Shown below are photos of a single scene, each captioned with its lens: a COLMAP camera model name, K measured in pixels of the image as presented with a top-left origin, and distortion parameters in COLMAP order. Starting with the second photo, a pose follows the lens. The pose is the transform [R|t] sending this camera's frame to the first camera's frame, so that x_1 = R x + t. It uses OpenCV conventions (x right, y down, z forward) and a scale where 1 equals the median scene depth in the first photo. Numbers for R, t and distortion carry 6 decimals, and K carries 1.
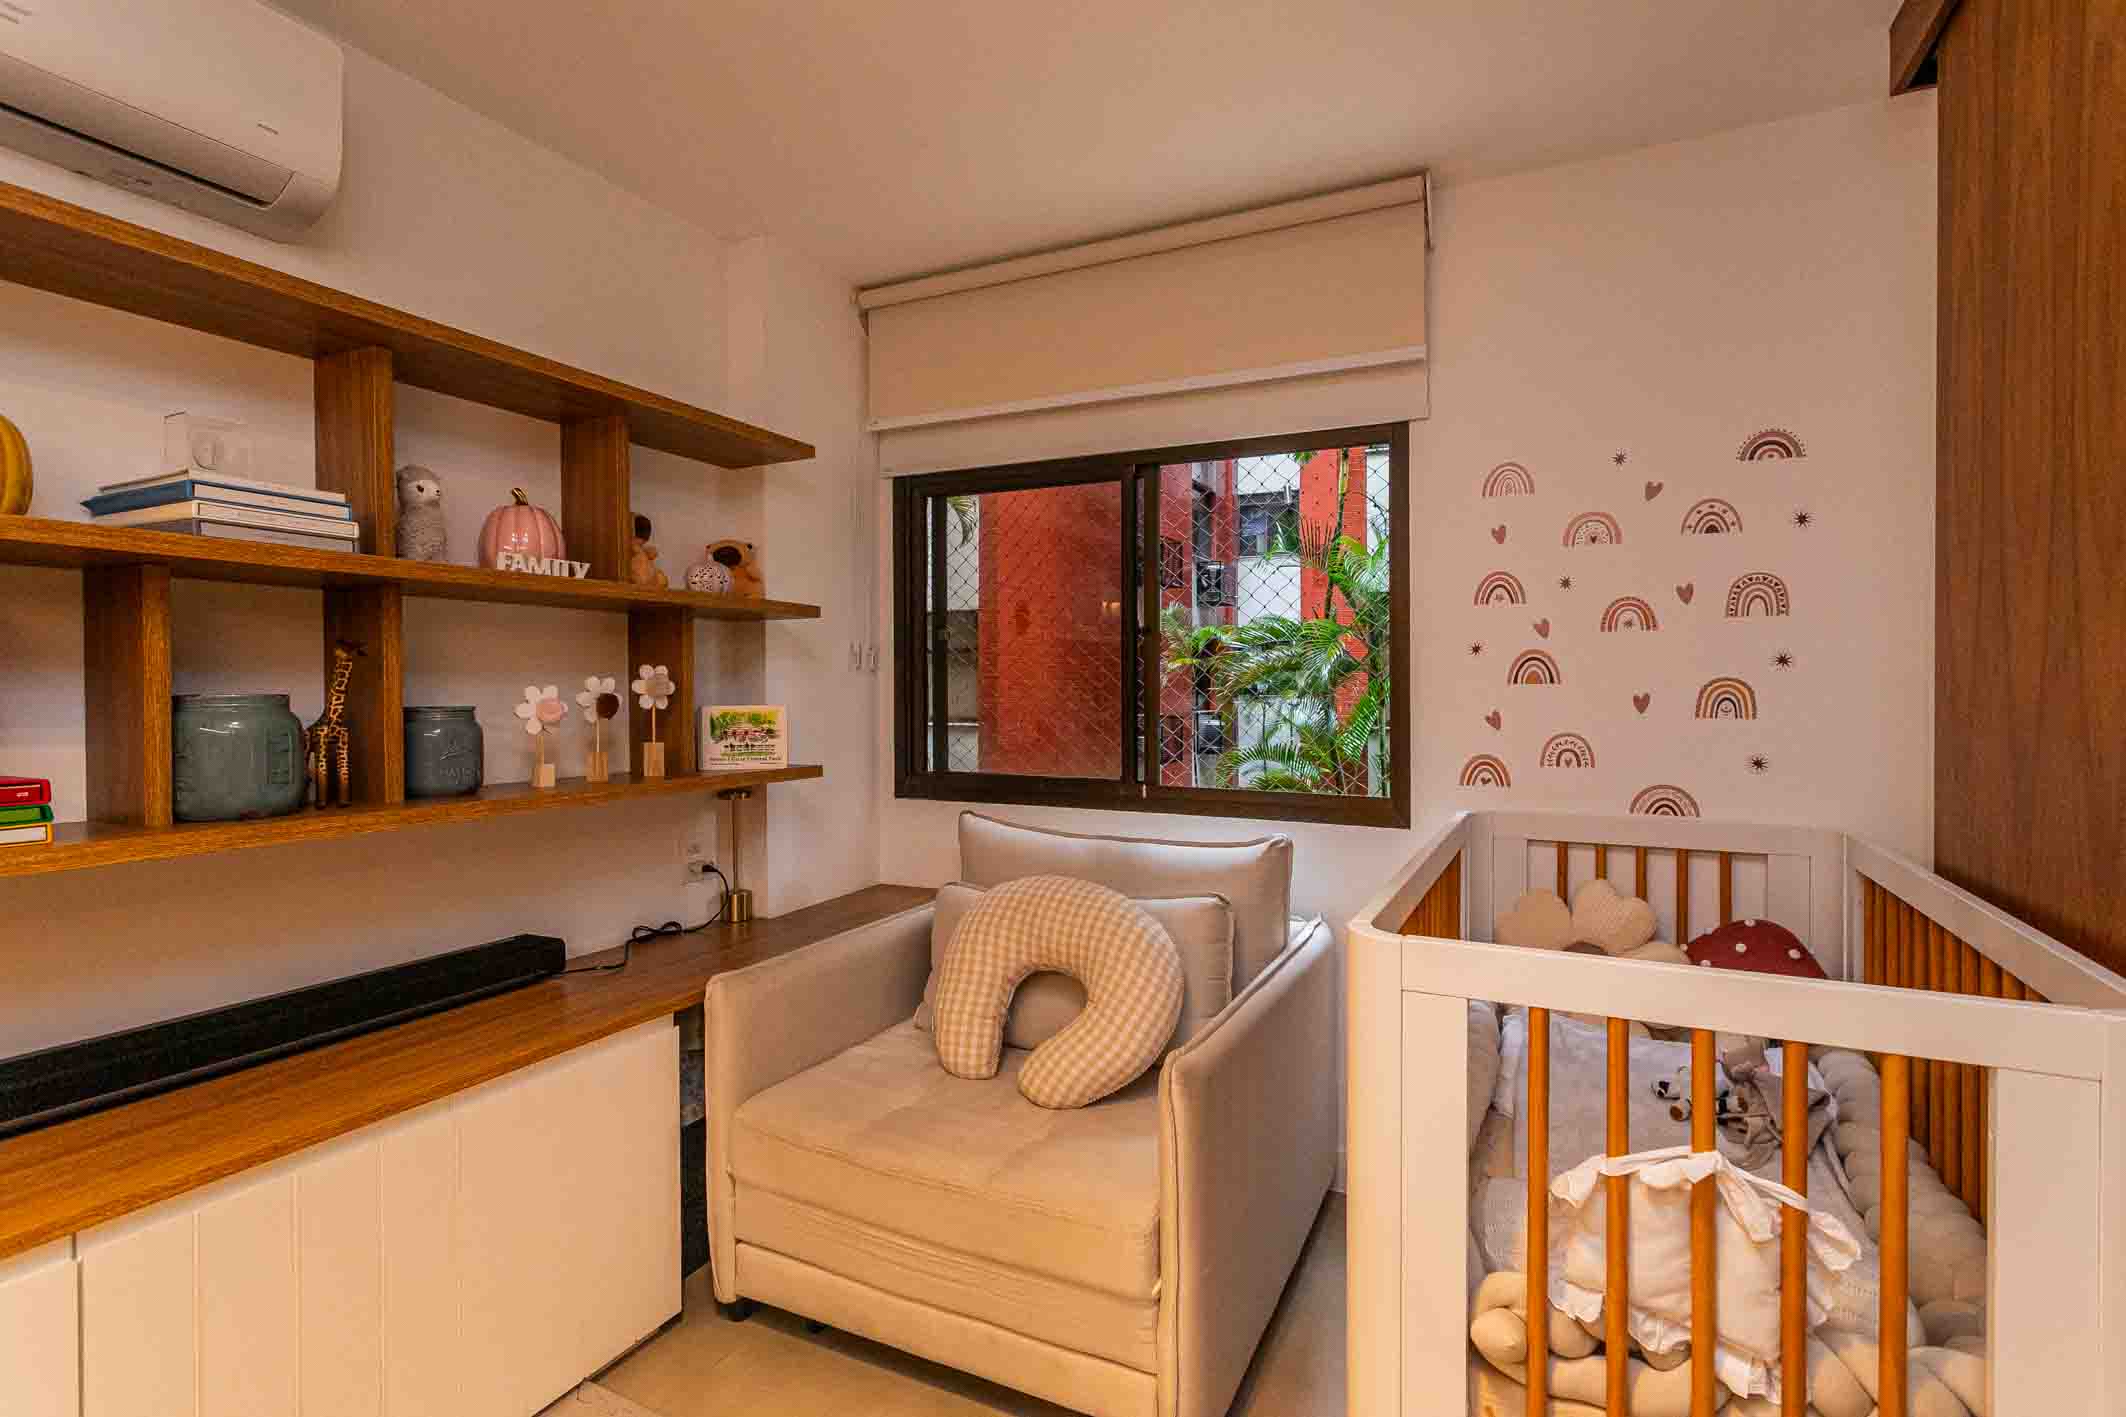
lens RADIAL K [[1011.0, 0, 1066.9], [0, 1011.0, 695.3], [0, 0, 1]] dist [-0.001477, 0.000066]
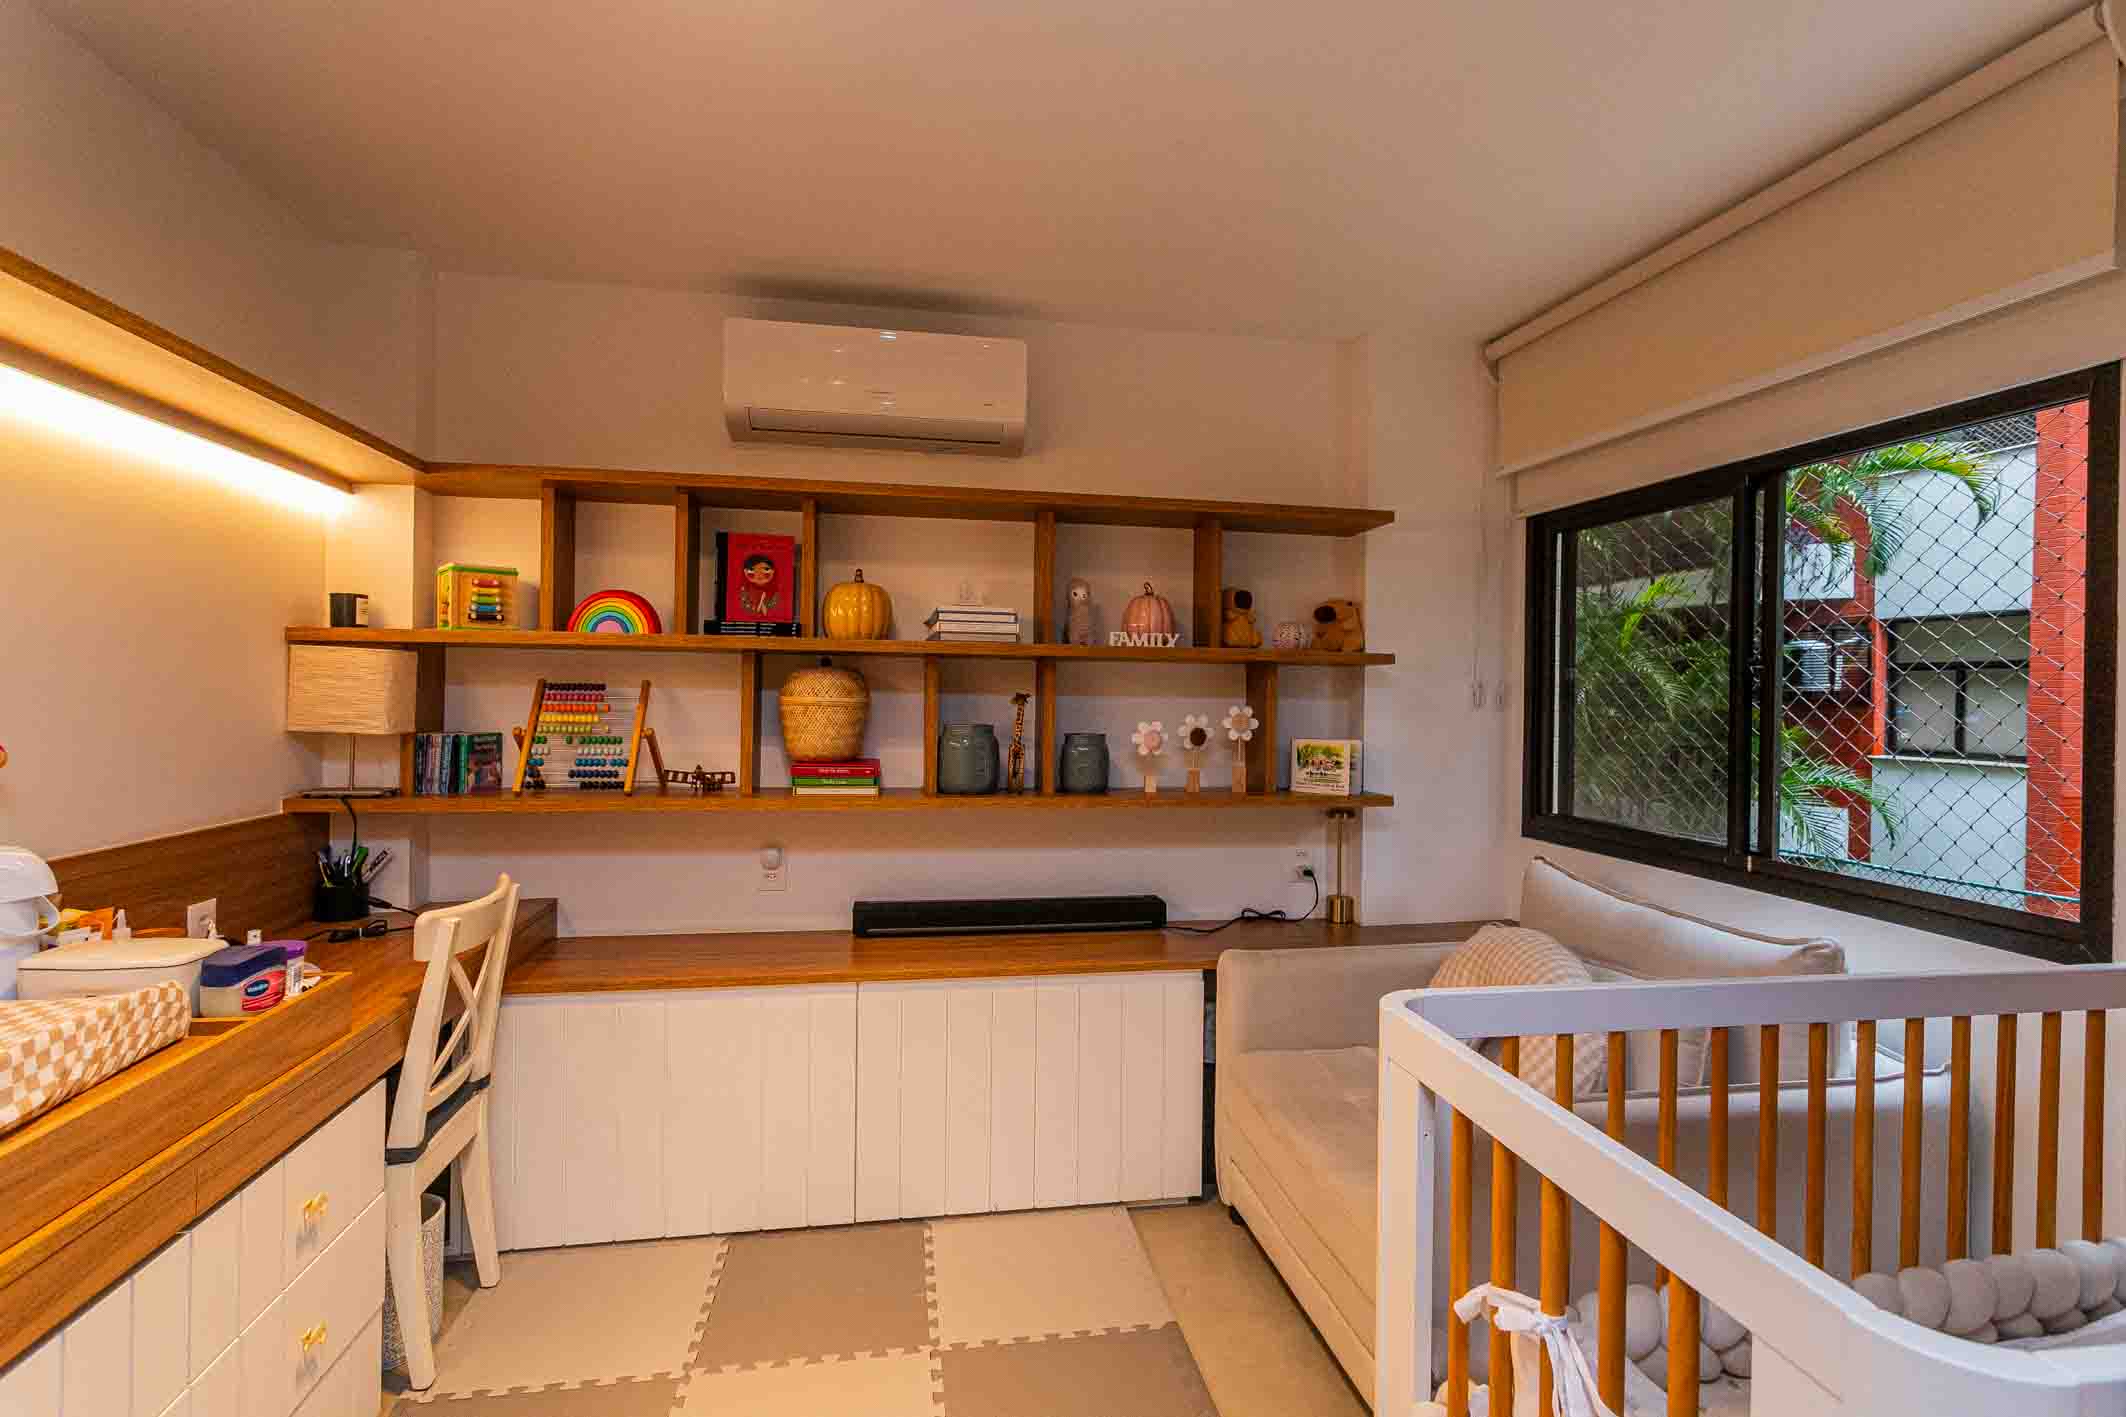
lens RADIAL K [[997.4, 0, 1063.8], [0, 997.4, 698.4], [0, 0, 1]] dist [0.001667, 0.001150]
pose [[0.587905, 0.013727, -0.808813, 0.483802], [-0.021497, 0.999768, 0.001343, -0.036260], [0.808644, 0.016597, 0.588064, 0.063858]]
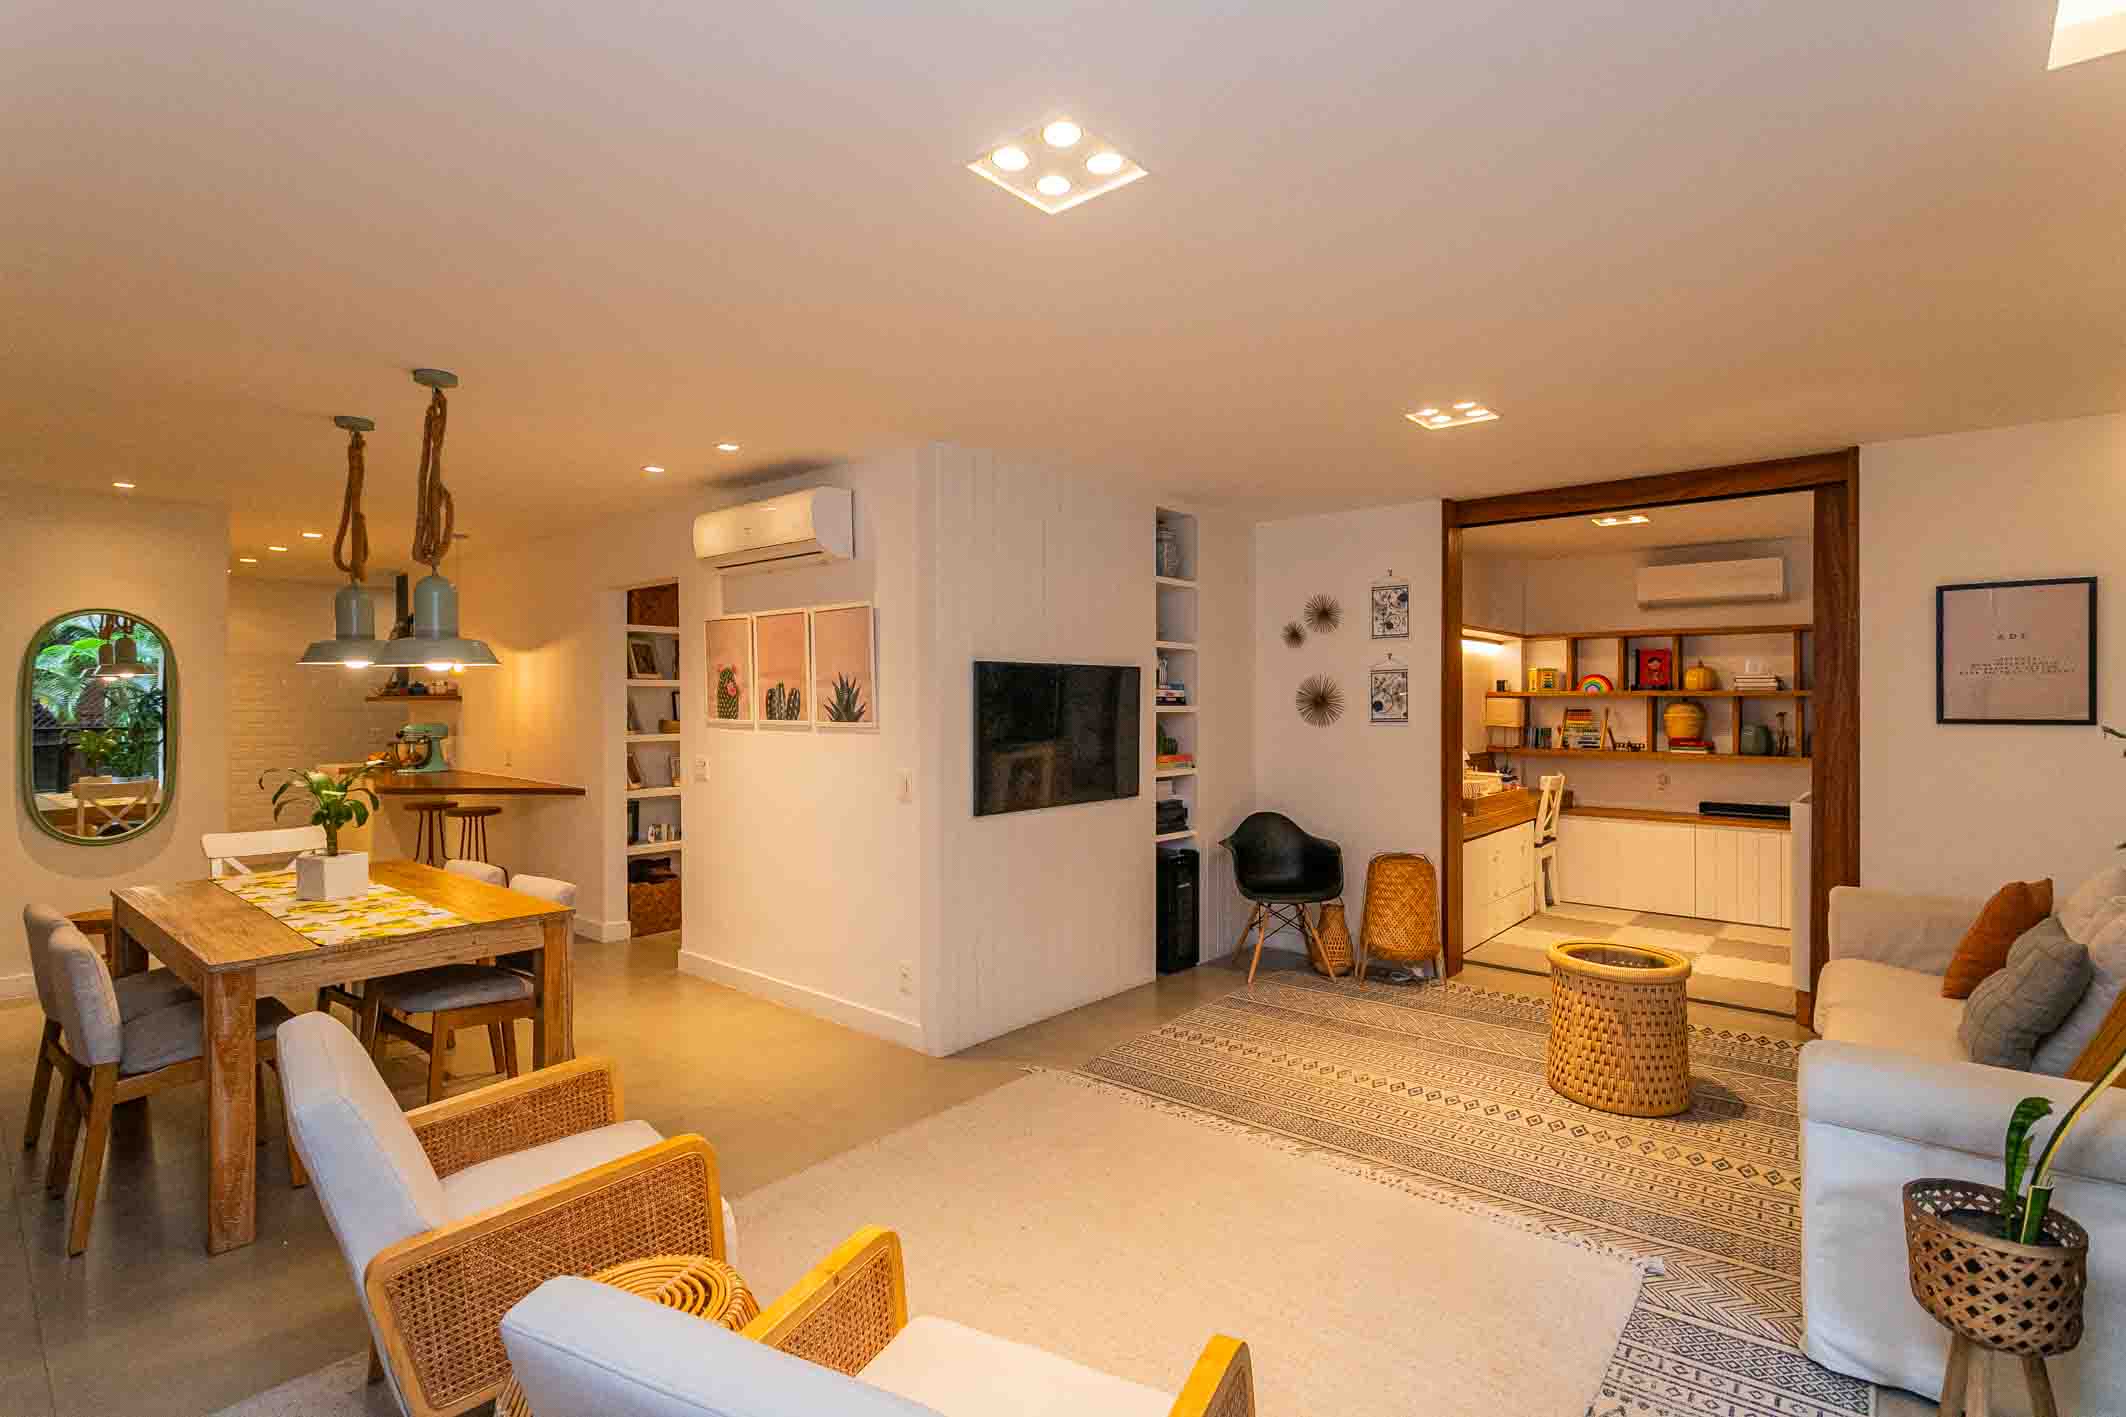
lens RADIAL K [[997.4, 0, 1063.8], [0, 997.4, 698.4], [0, 0, 1]] dist [0.001667, 0.001150]
pose [[-0.243373, -0.003003, -0.969928, 2.619408], [-0.009650, 0.999953, -0.000675, -0.056493], [0.969885, 0.009196, -0.243391, -0.514725]]
